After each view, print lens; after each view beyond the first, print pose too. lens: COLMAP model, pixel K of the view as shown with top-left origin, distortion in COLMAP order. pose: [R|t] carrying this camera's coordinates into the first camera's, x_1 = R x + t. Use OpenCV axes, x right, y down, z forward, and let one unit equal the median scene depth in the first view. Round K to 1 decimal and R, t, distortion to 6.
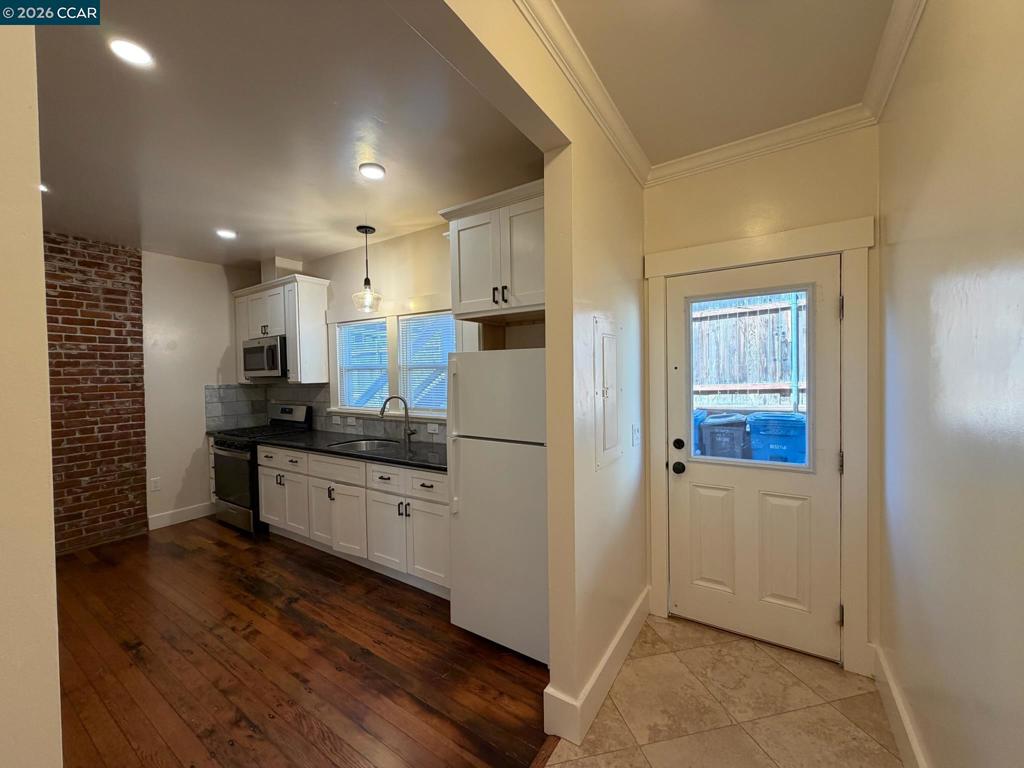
lens RADIAL K [[410.6, 0, 509.7], [0, 410.6, 382.9], [0, 0, 1]] dist [-0.003260, 0.000234]
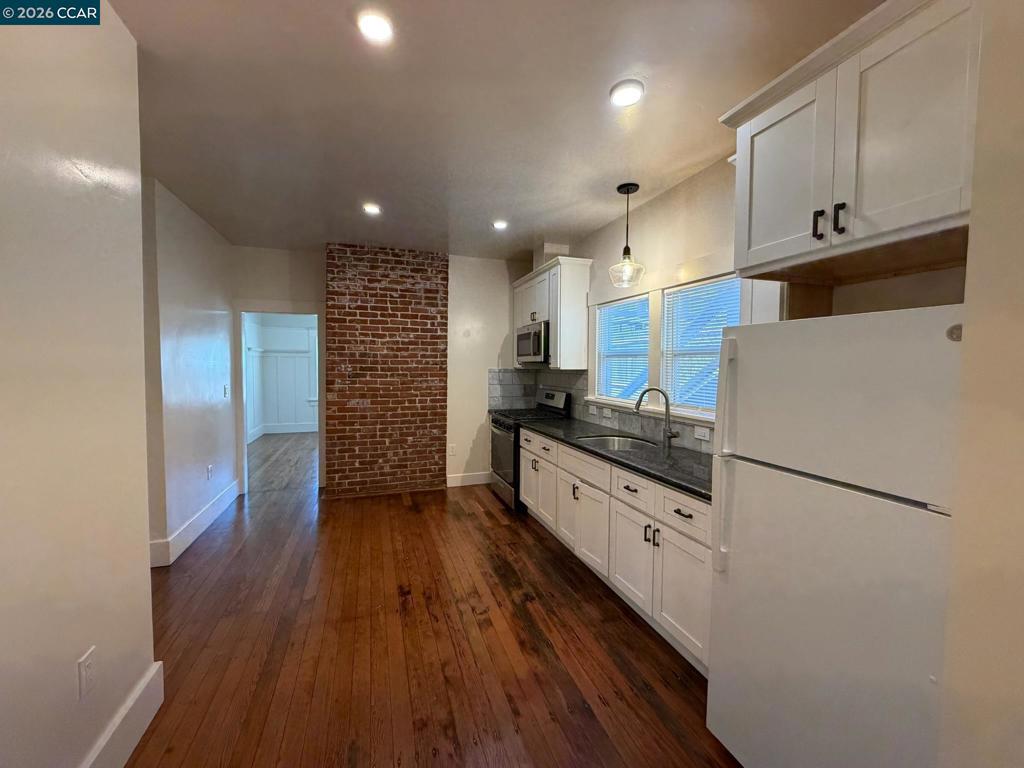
lens RADIAL K [[410.6, 0, 507.6], [0, 410.6, 382.3], [0, 0, 1]] dist [-0.003260, 0.000234]
pose [[0.789951, 0.048324, -0.611263, -0.010884], [-0.034290, 0.998811, 0.034648, 0.002463], [0.612210, -0.006410, 0.790669, 0.172065]]
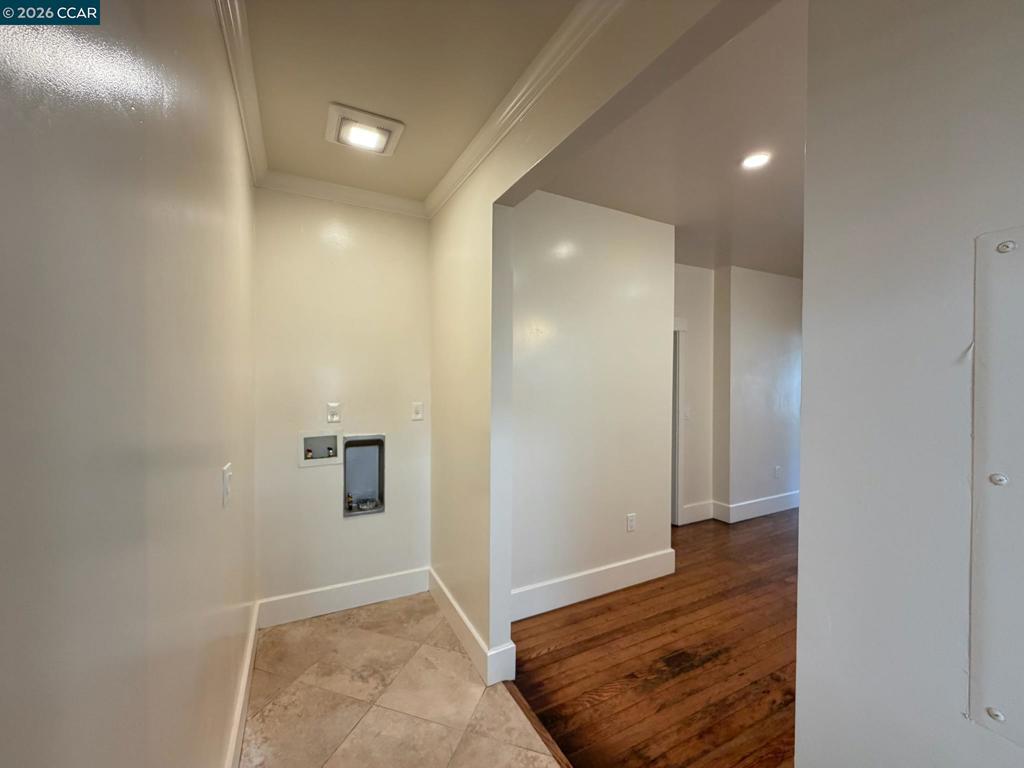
lens RADIAL K [[410.6, 0, 510.9], [0, 410.6, 383.2], [0, 0, 1]] dist [-0.003260, 0.000234]
pose [[-0.488866, 0.021834, -0.872086, 0.331020], [-0.013275, 0.999385, 0.032463, -0.025410], [0.872258, 0.027448, -0.488275, 0.418746]]
